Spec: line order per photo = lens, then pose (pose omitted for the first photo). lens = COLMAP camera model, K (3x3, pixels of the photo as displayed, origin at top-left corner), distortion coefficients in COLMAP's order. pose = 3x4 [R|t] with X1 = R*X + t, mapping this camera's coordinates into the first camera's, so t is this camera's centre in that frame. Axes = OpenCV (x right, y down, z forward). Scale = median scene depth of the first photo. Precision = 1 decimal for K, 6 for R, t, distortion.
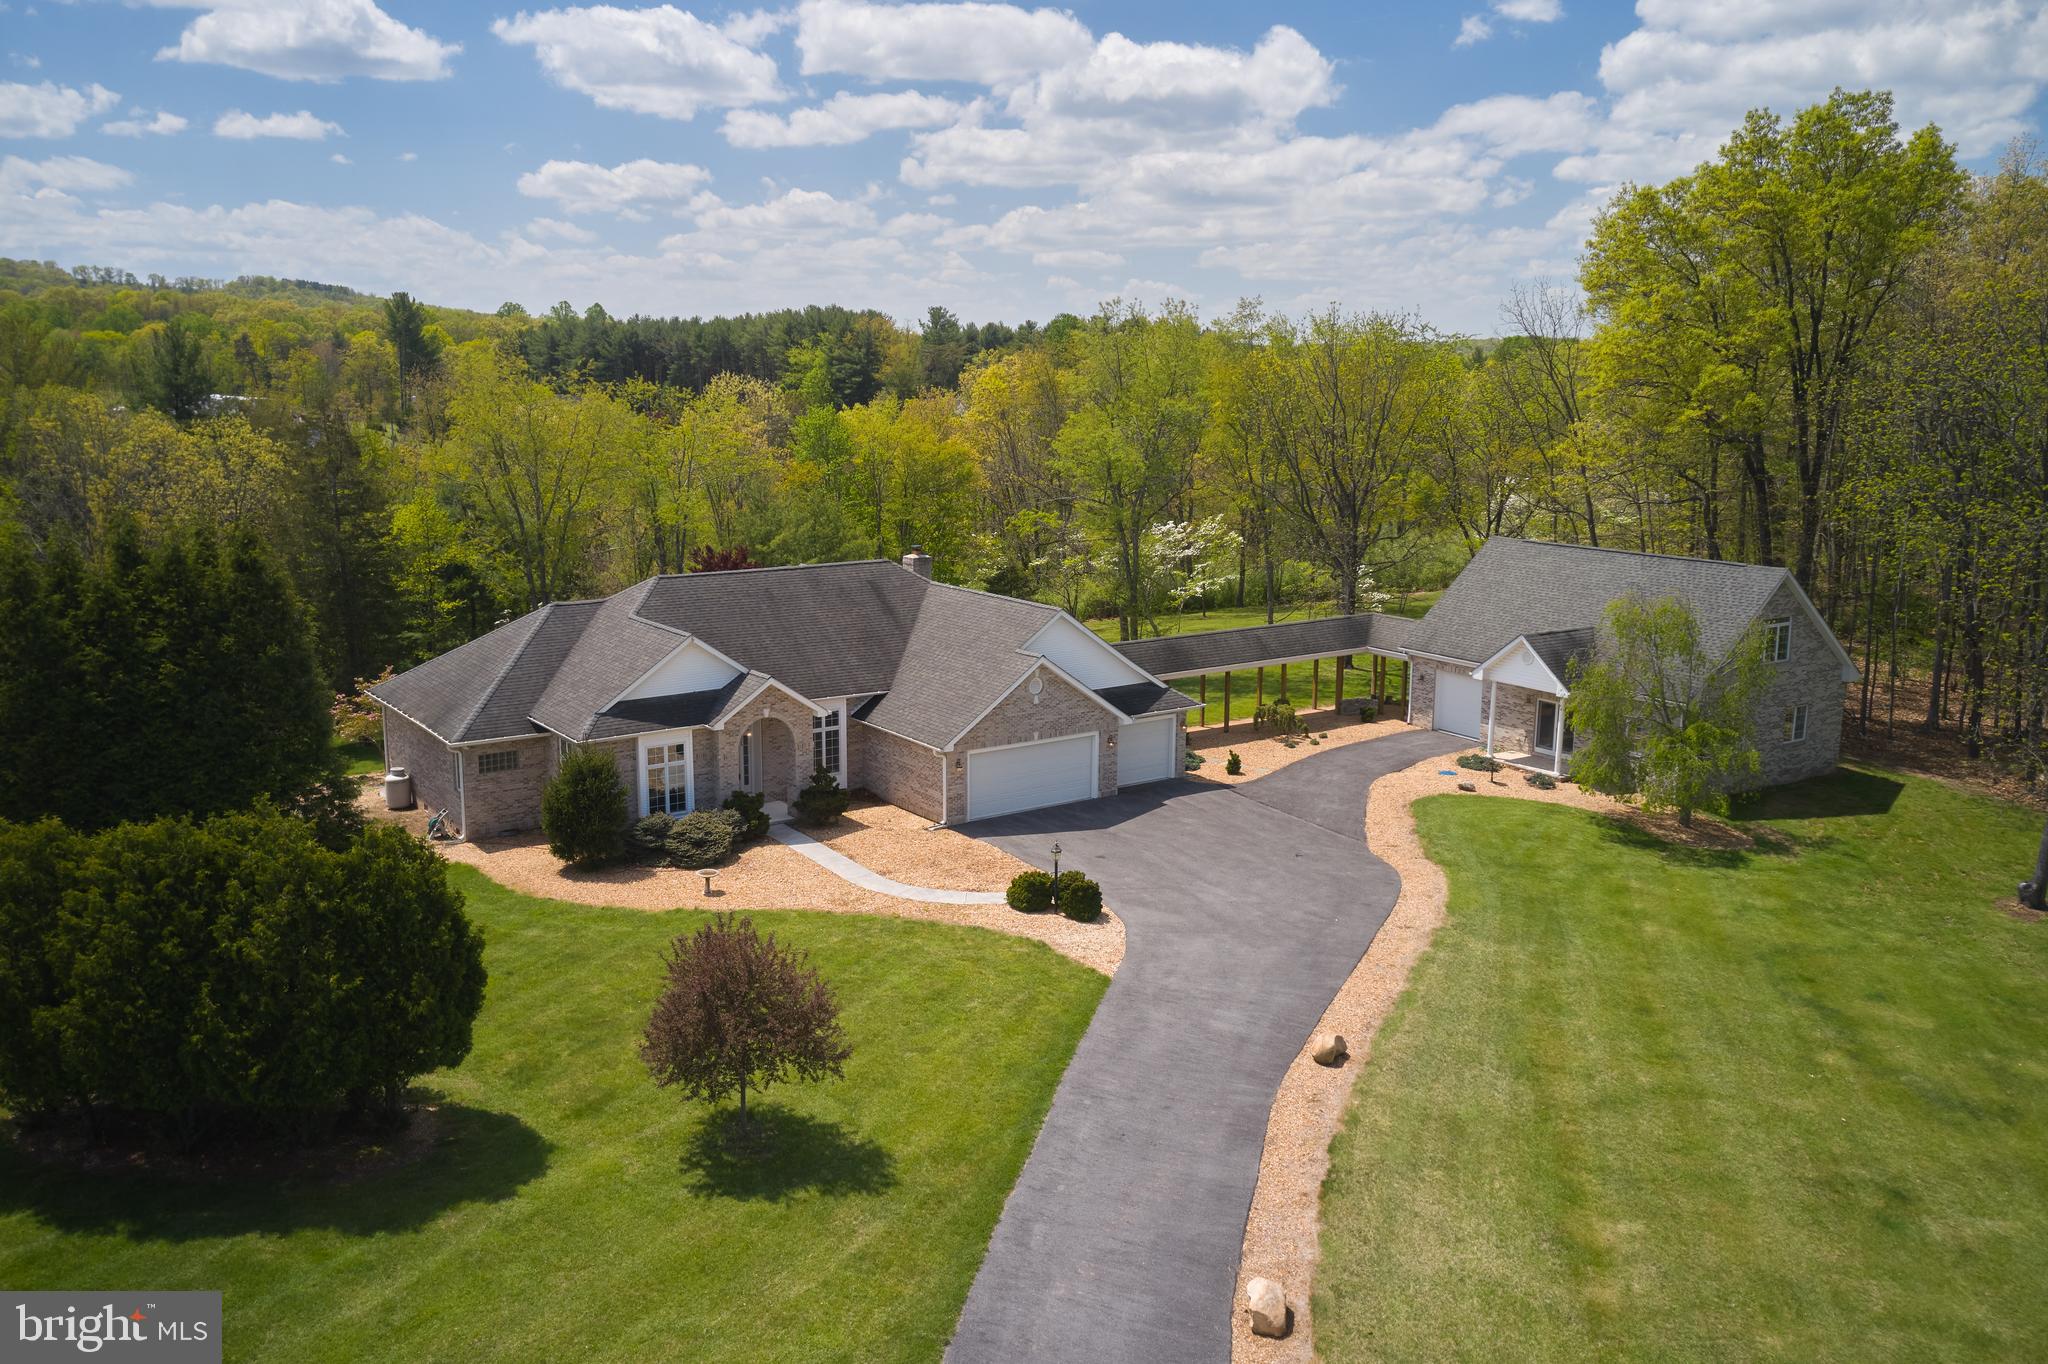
lens RADIAL K [[1601.7, 0, 1024.2], [0, 1601.7, 679.5], [0, 0, 1]] dist [0.003032, -0.003057]
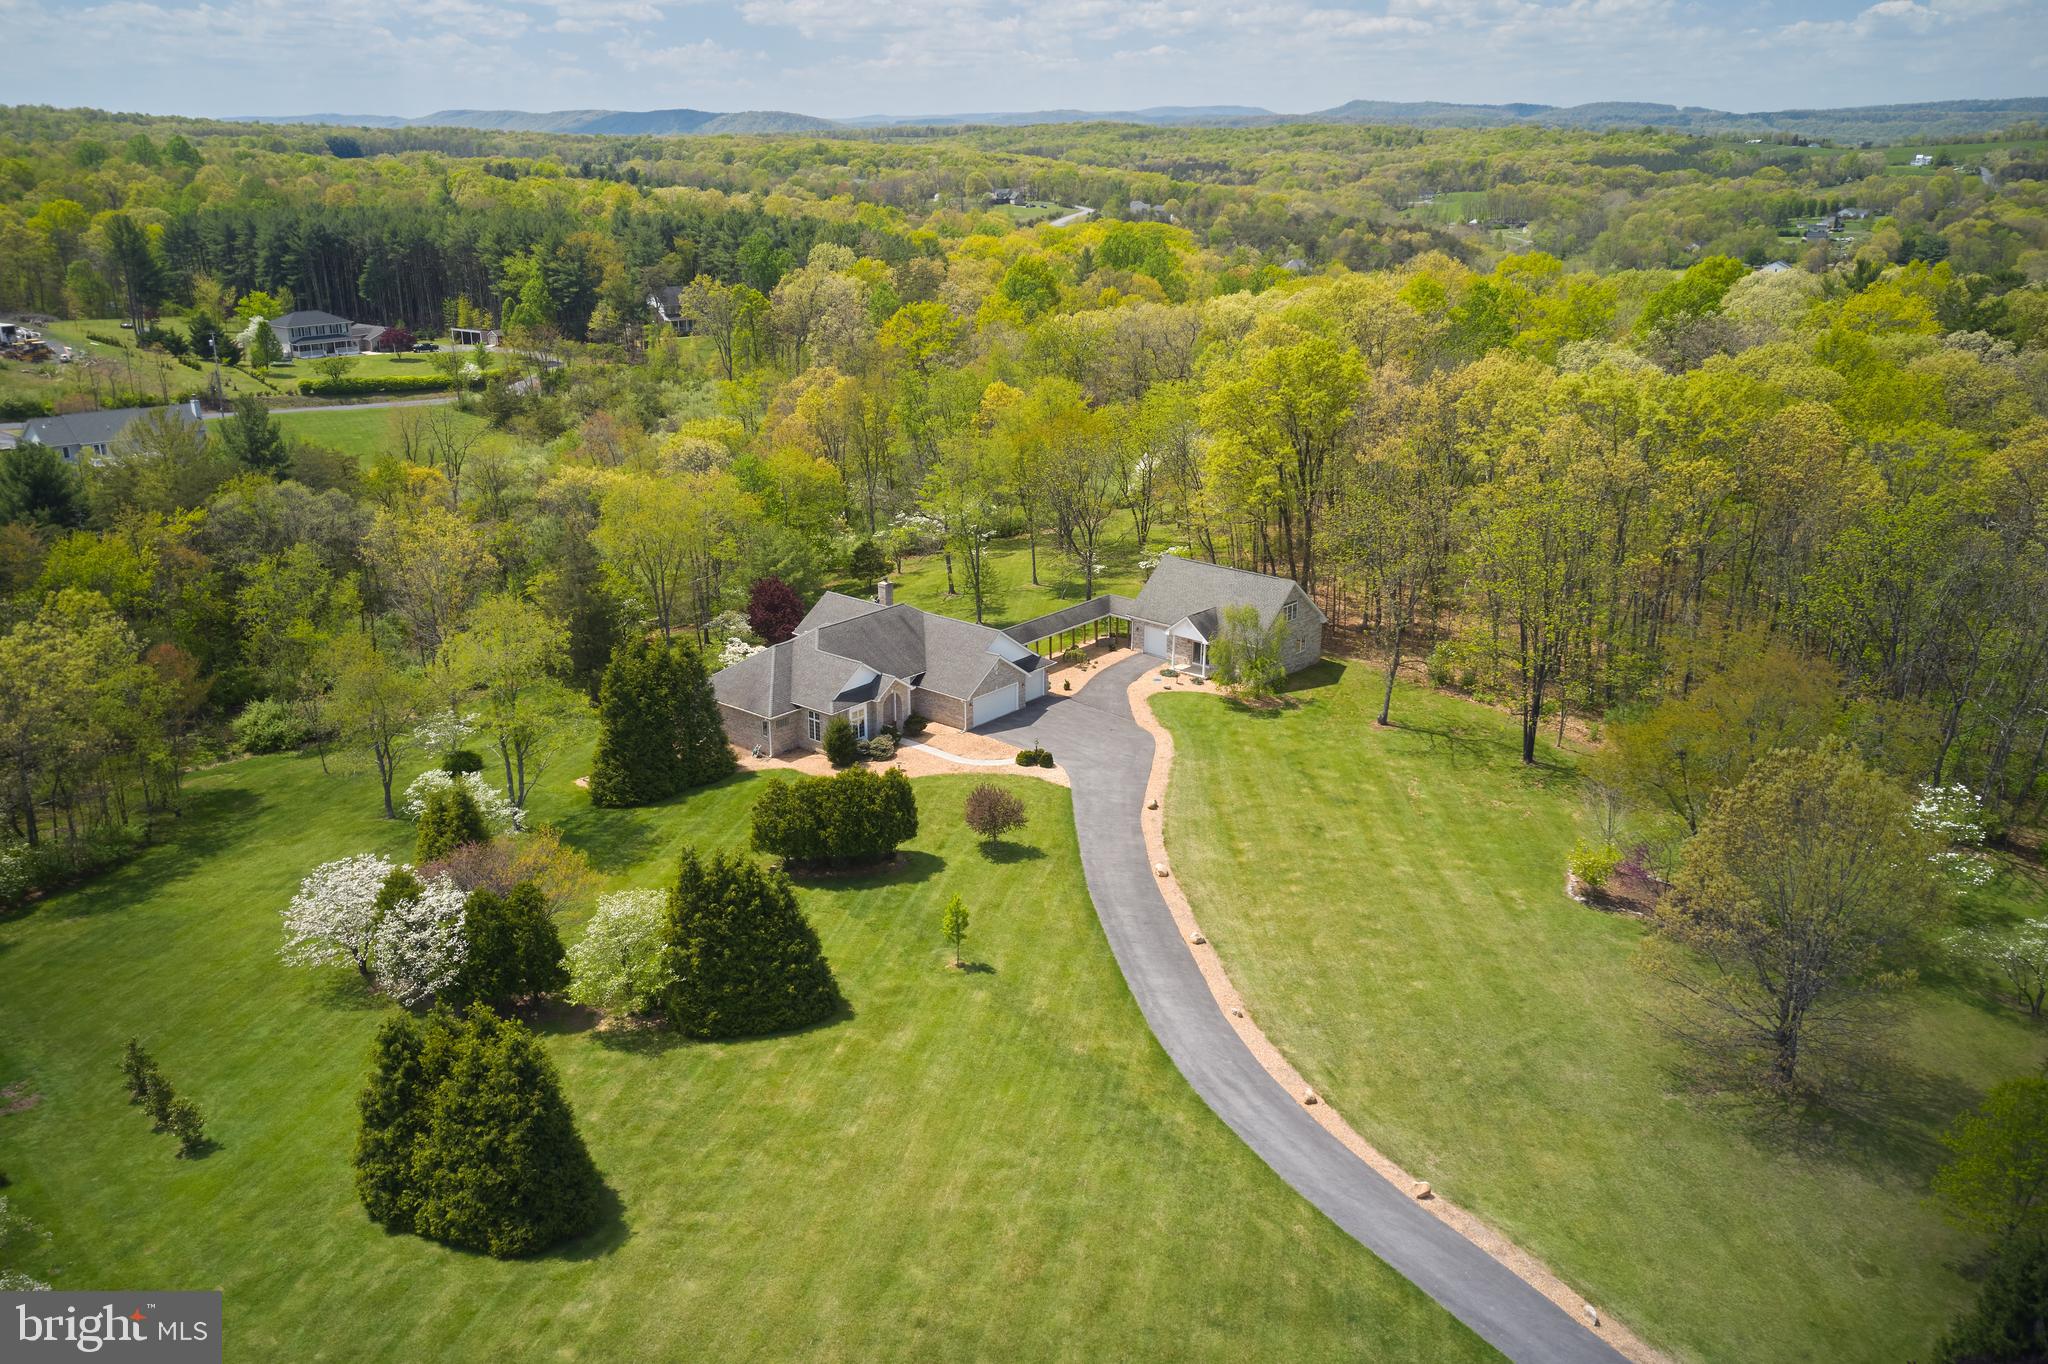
lens RADIAL K [[1601.7, 0, 1024.2], [0, 1601.7, 679.5], [0, 0, 1]] dist [0.003032, -0.003057]
pose [[0.966764, -0.086568, 0.240569, -0.500875], [0.053416, 0.988558, 0.141068, -0.295969], [-0.250028, -0.123529, 0.960326, -1.215521]]
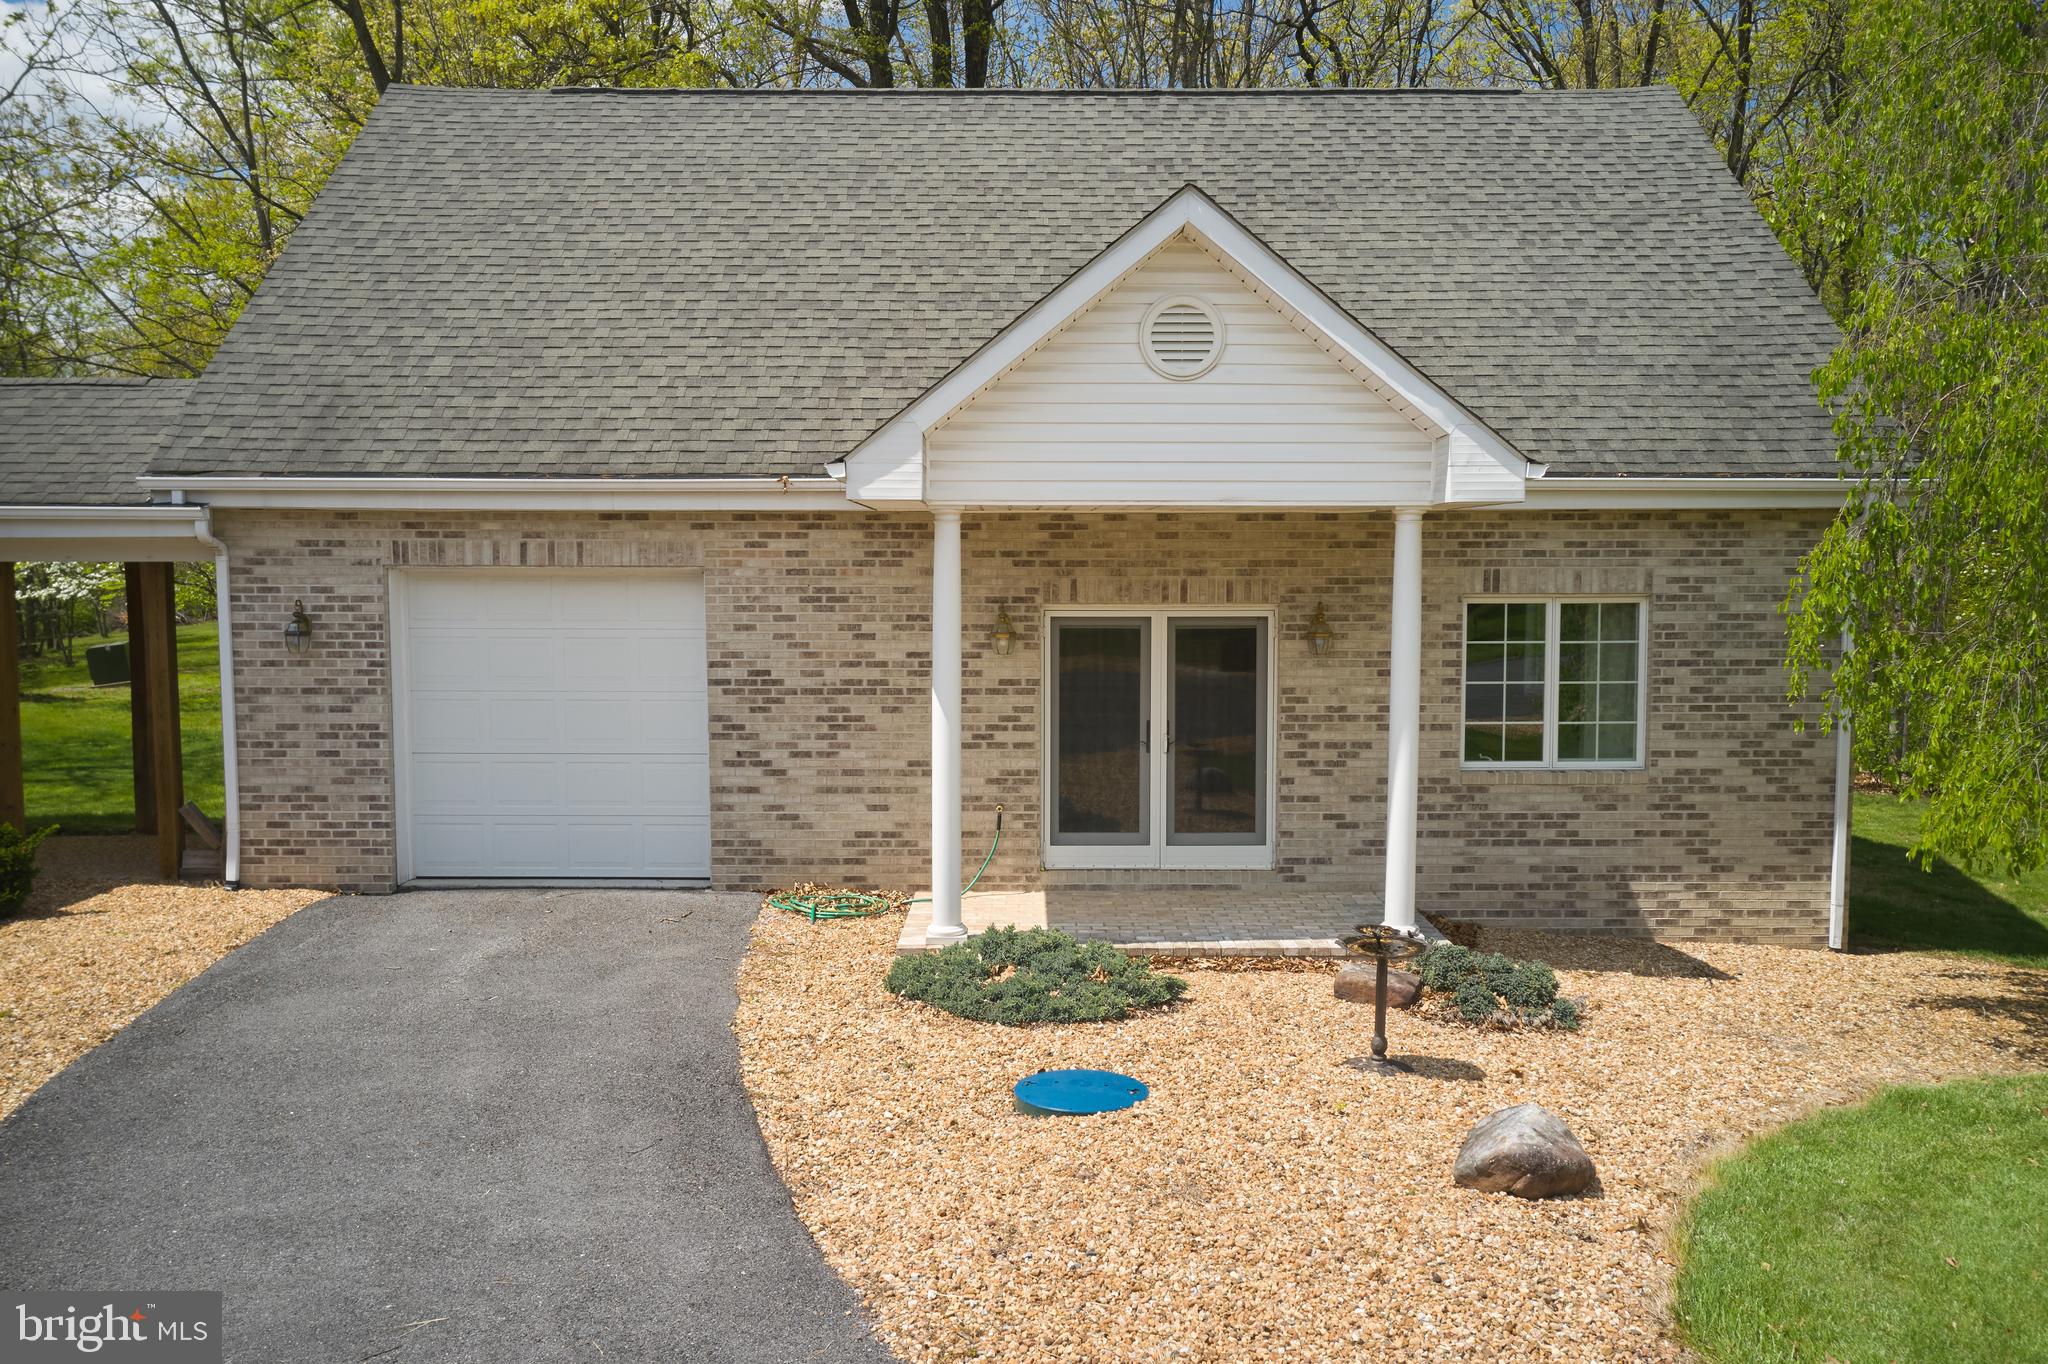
lens RADIAL K [[1601.7, 0, 1024.2], [0, 1601.7, 679.5], [0, 0, 1]] dist [0.003032, -0.003057]
pose [[0.531665, -0.067295, 0.844277, 0.163892], [0.161023, 0.986688, -0.022755, 0.028841], [-0.831507, 0.148046, 0.535424, 1.022985]]
